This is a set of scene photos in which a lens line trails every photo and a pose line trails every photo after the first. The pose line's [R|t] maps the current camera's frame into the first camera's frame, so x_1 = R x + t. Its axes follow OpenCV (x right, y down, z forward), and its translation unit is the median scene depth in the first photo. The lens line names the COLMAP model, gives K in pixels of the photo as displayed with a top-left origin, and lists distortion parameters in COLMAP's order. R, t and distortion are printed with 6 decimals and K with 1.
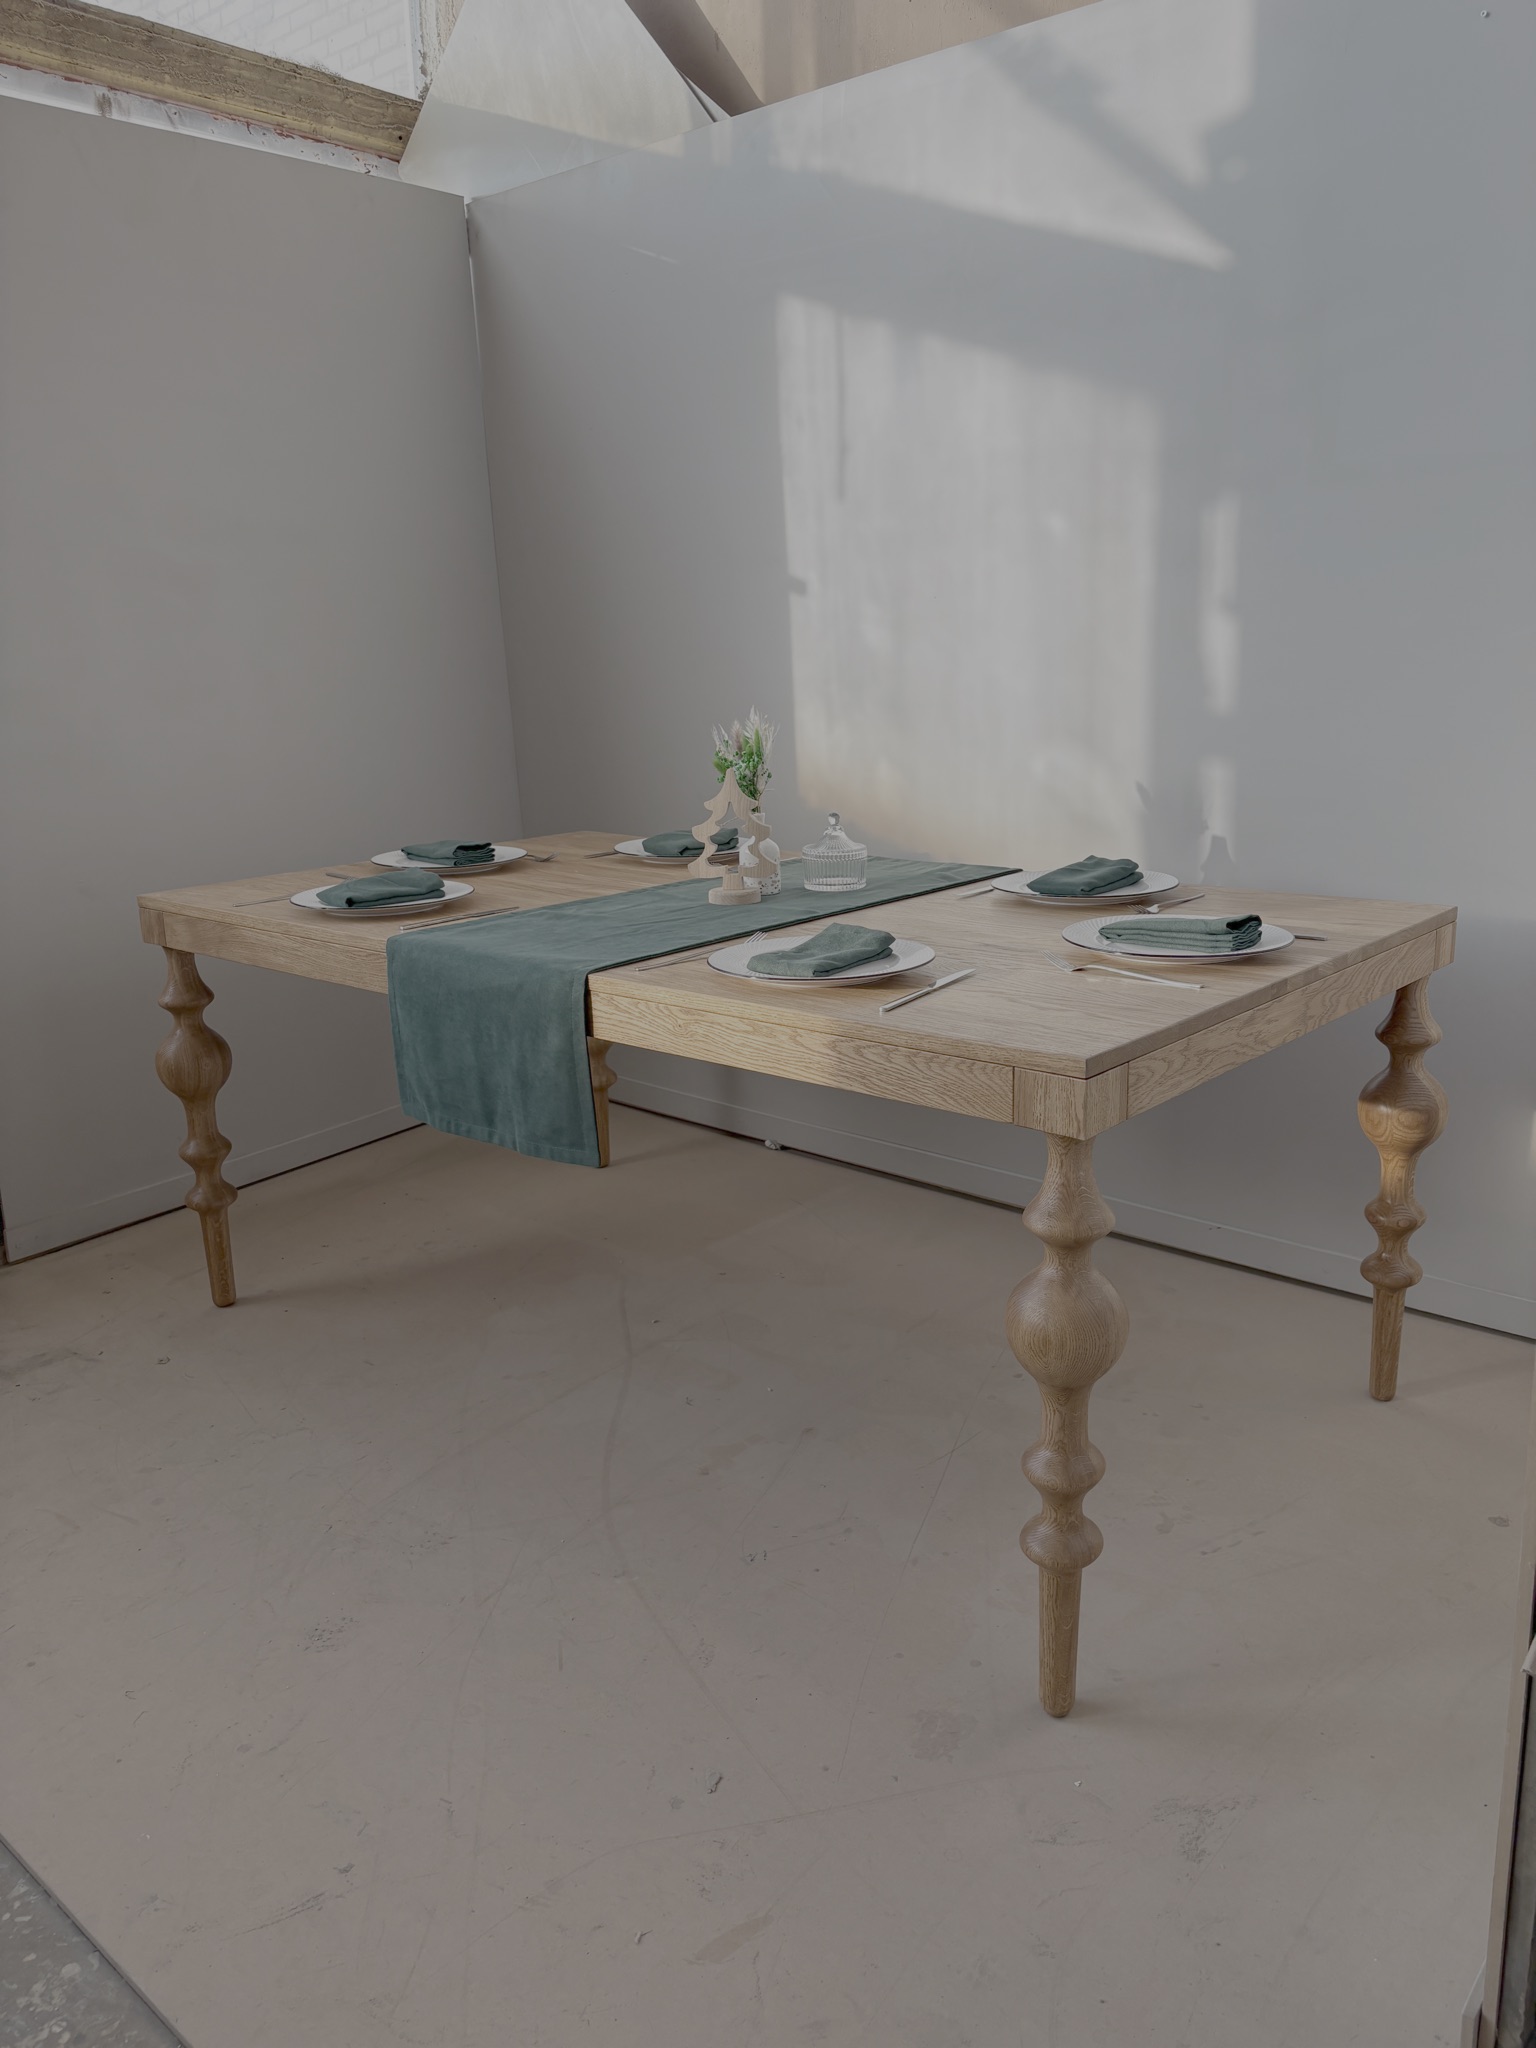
lens RADIAL K [[1554.6, 0, 772.8], [0, 1554.6, 1033.7], [0, 0, 1]] dist [0.051792, -0.056702]
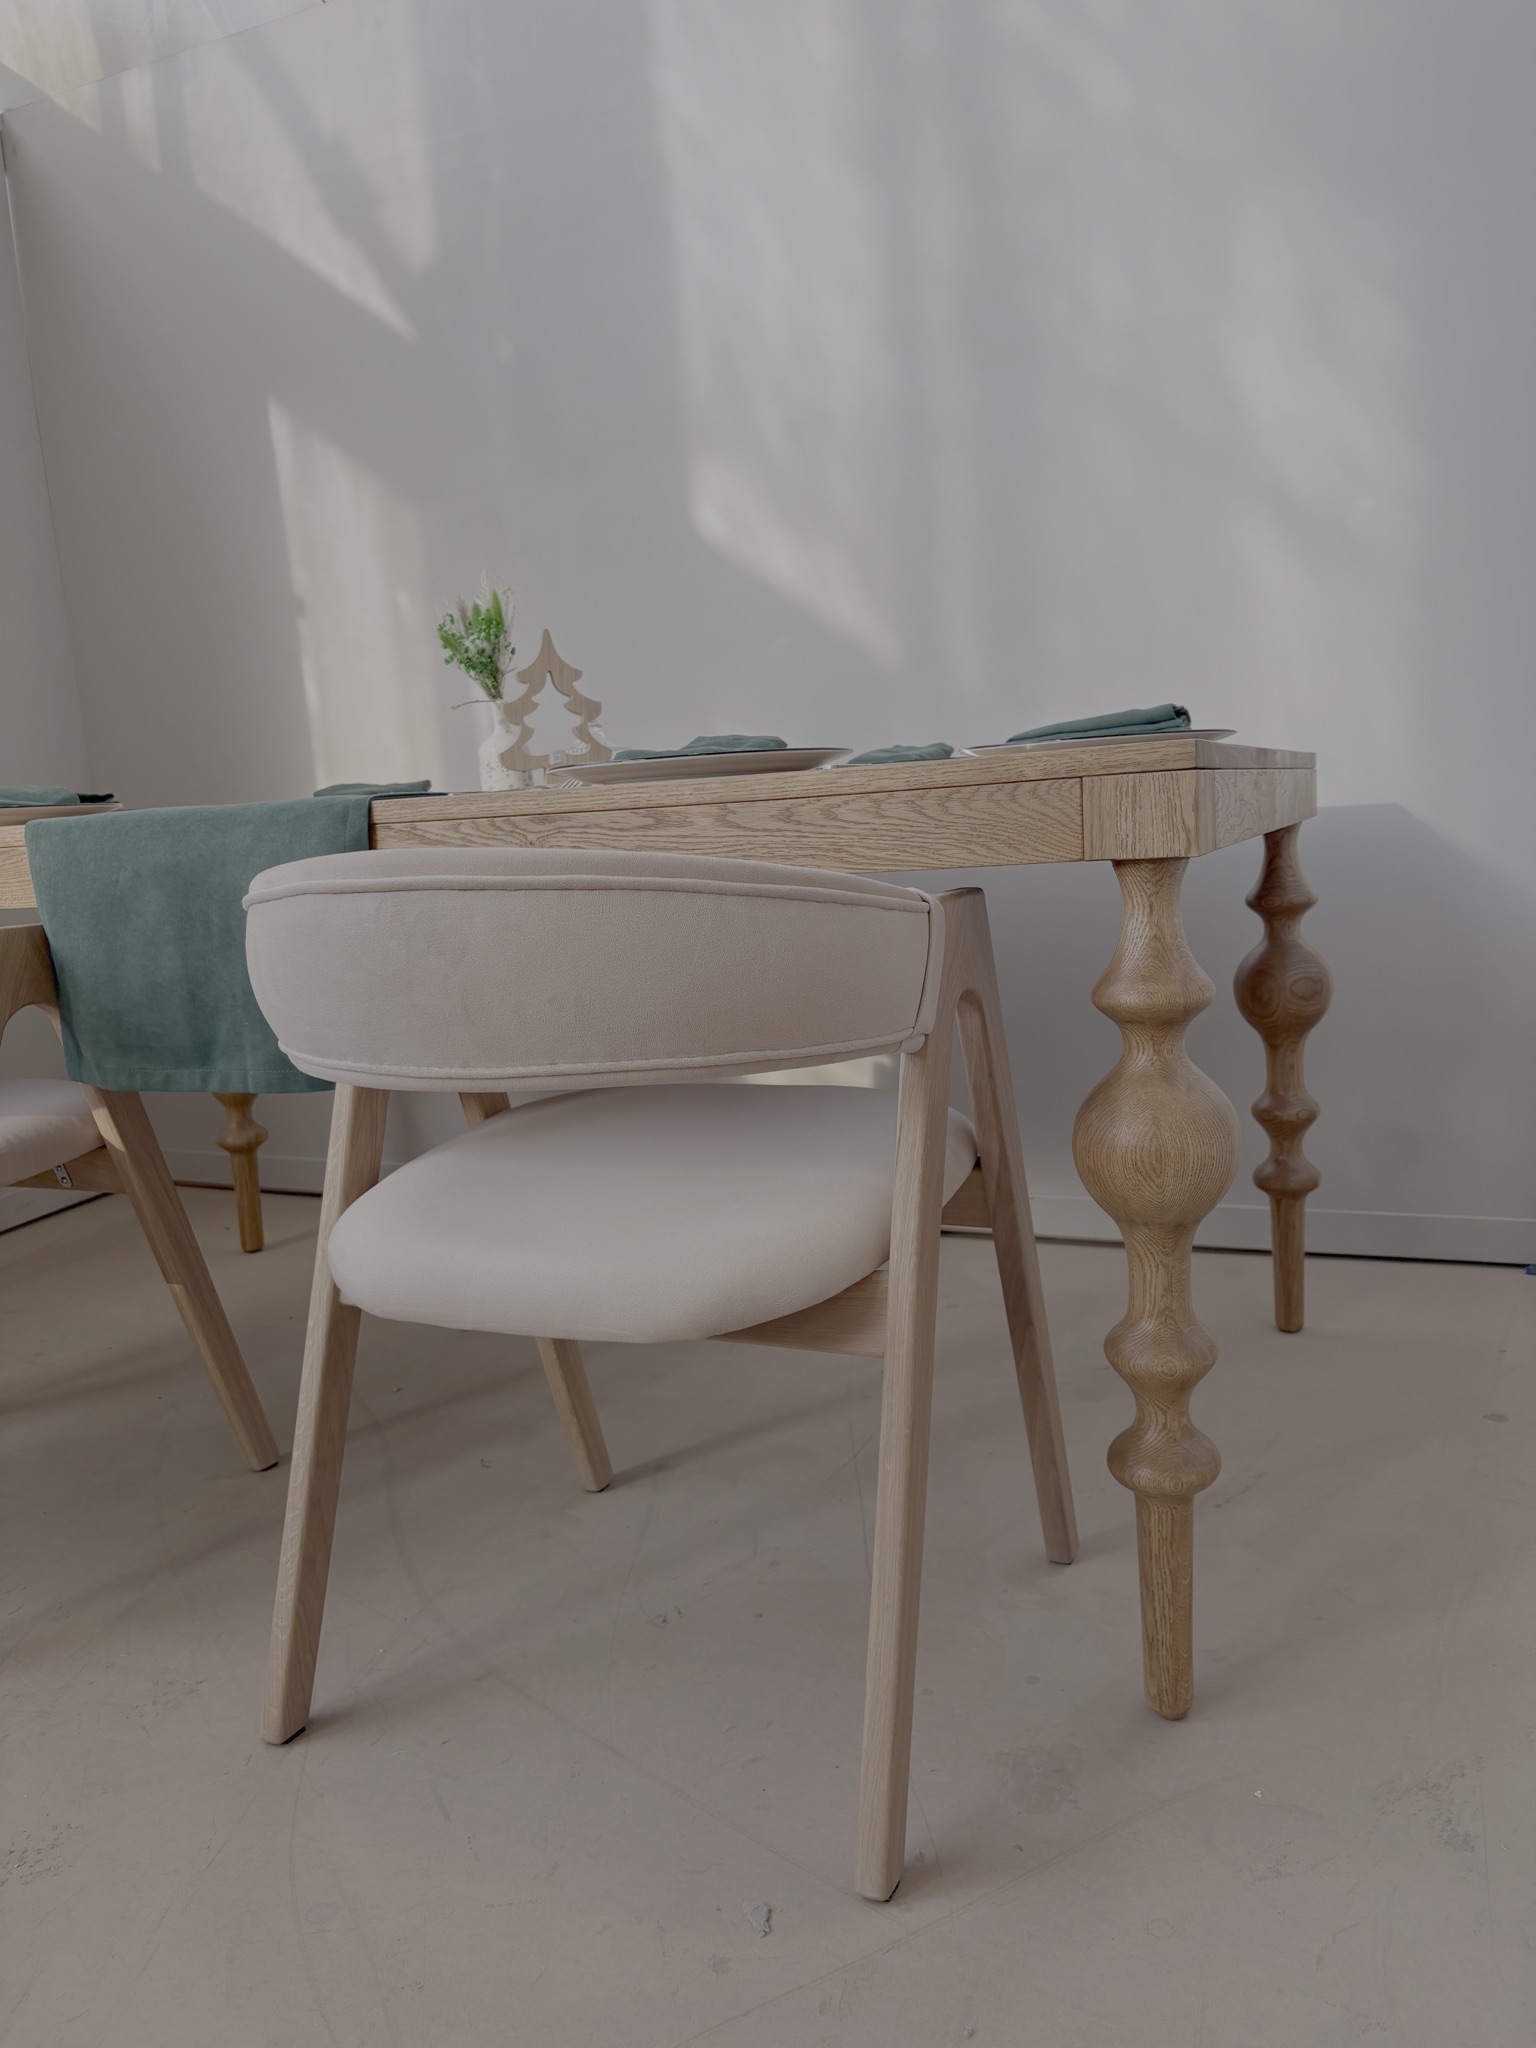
lens RADIAL K [[1554.6, 0, 766.7], [0, 1554.6, 1023.8], [0, 0, 1]] dist [0.051792, -0.056702]
pose [[0.950696, -0.069755, 0.302177, -0.189621], [0.108030, 0.987836, -0.111847, 0.178096], [-0.290699, 0.138977, 0.946667, 0.324015]]
